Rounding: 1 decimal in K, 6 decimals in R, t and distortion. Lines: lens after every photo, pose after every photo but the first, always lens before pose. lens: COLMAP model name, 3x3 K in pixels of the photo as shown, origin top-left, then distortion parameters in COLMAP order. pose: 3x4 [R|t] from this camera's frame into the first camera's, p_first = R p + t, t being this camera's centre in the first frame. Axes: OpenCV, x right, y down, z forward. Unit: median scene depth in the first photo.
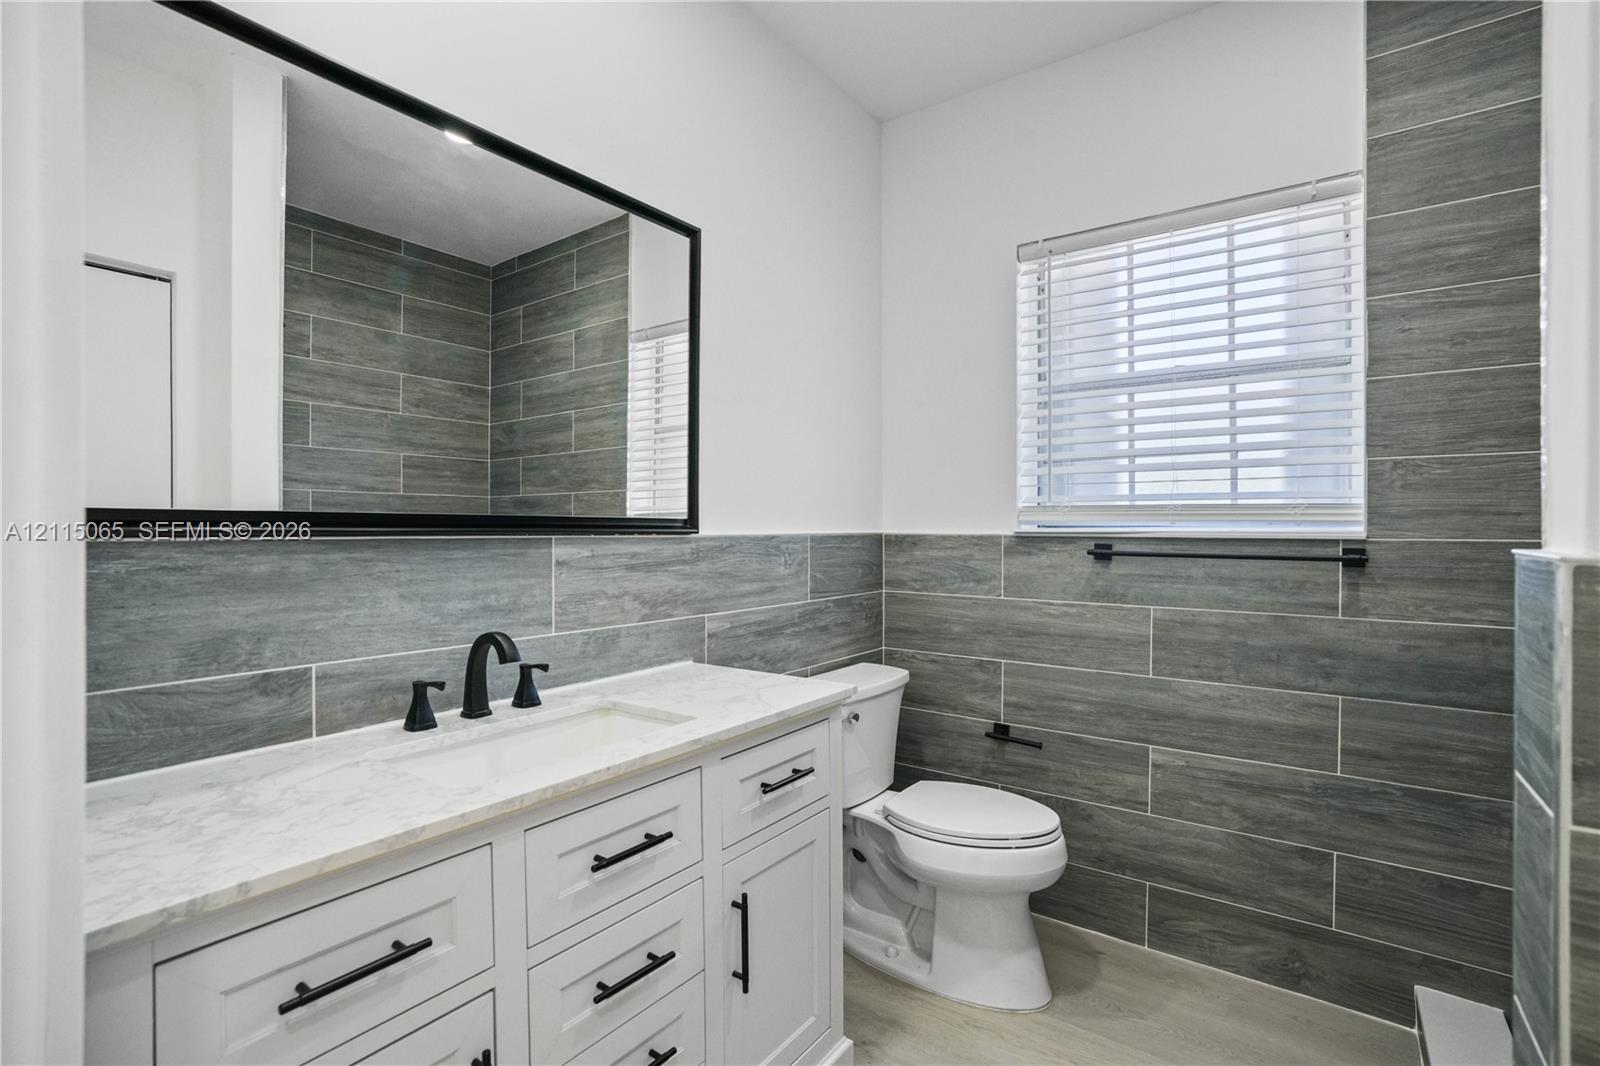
lens RADIAL K [[740.8, 0, 798.7], [0, 740.8, 526.6], [0, 0, 1]] dist [-0.069870, 0.034298]
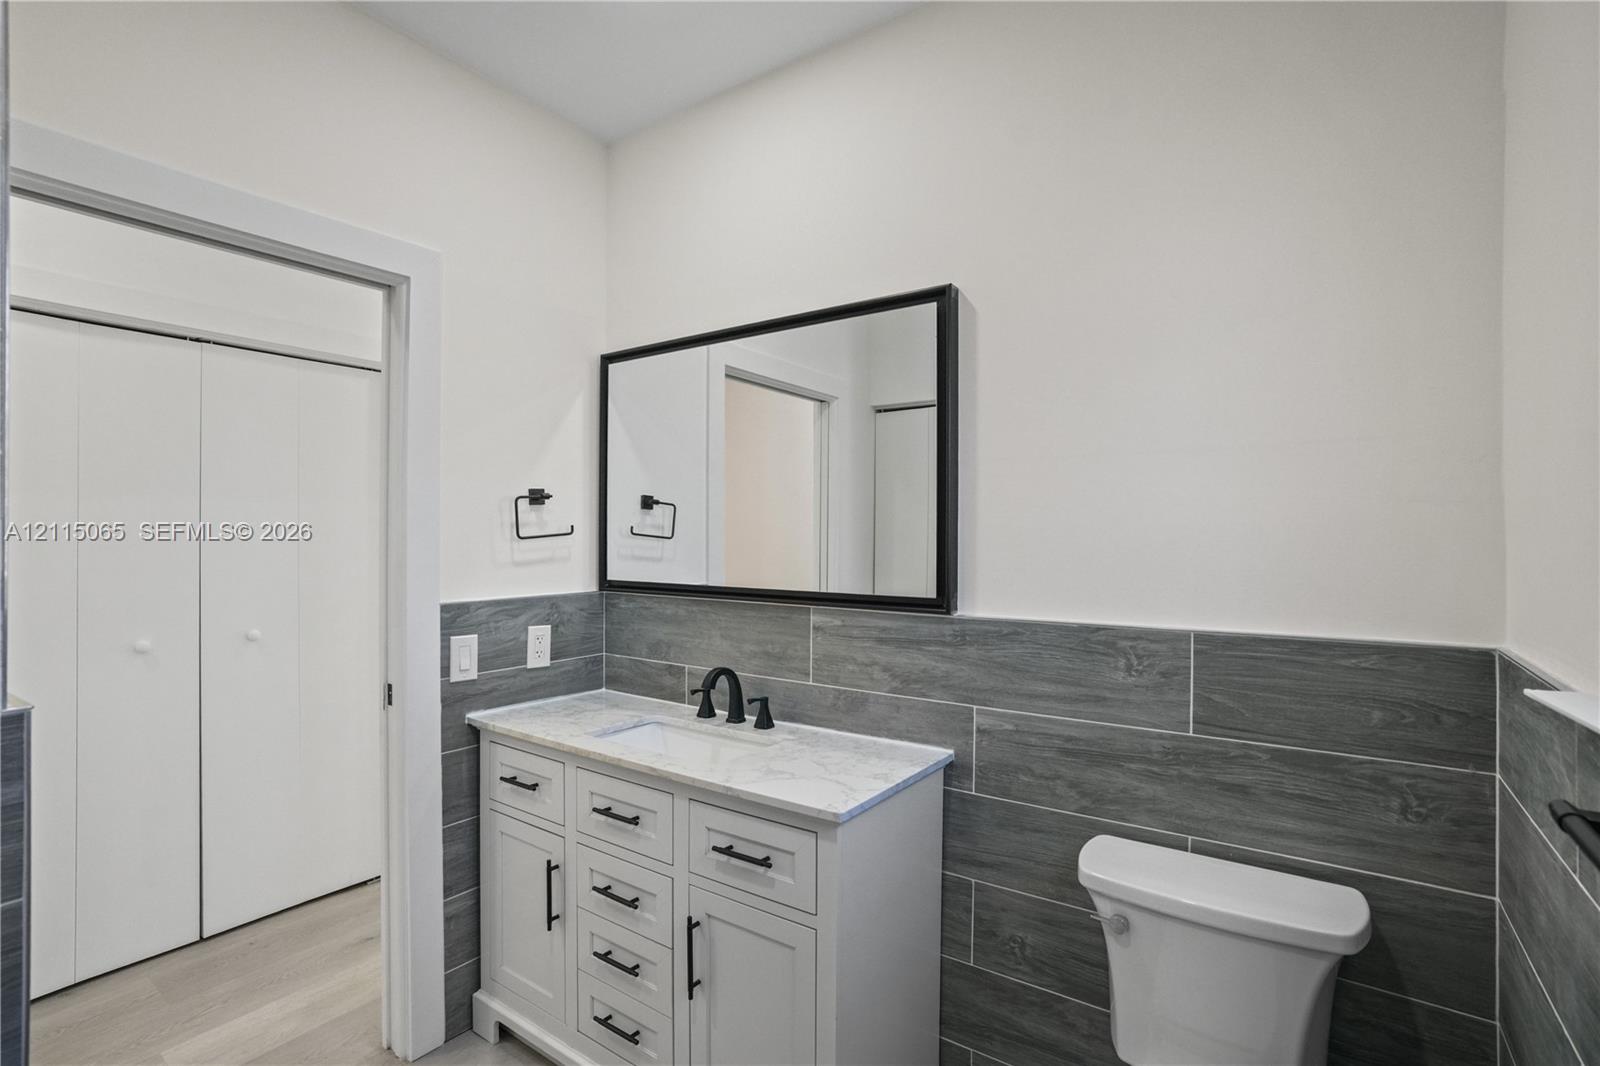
lens RADIAL K [[740.8, 0, 798.7], [0, 740.8, 526.6], [0, 0, 1]] dist [-0.069870, 0.034298]
pose [[0.015970, -0.011656, -0.999805, 0.814265], [0.003446, 0.999927, -0.011602, -0.094476], [0.999867, -0.003260, 0.016009, 0.824008]]
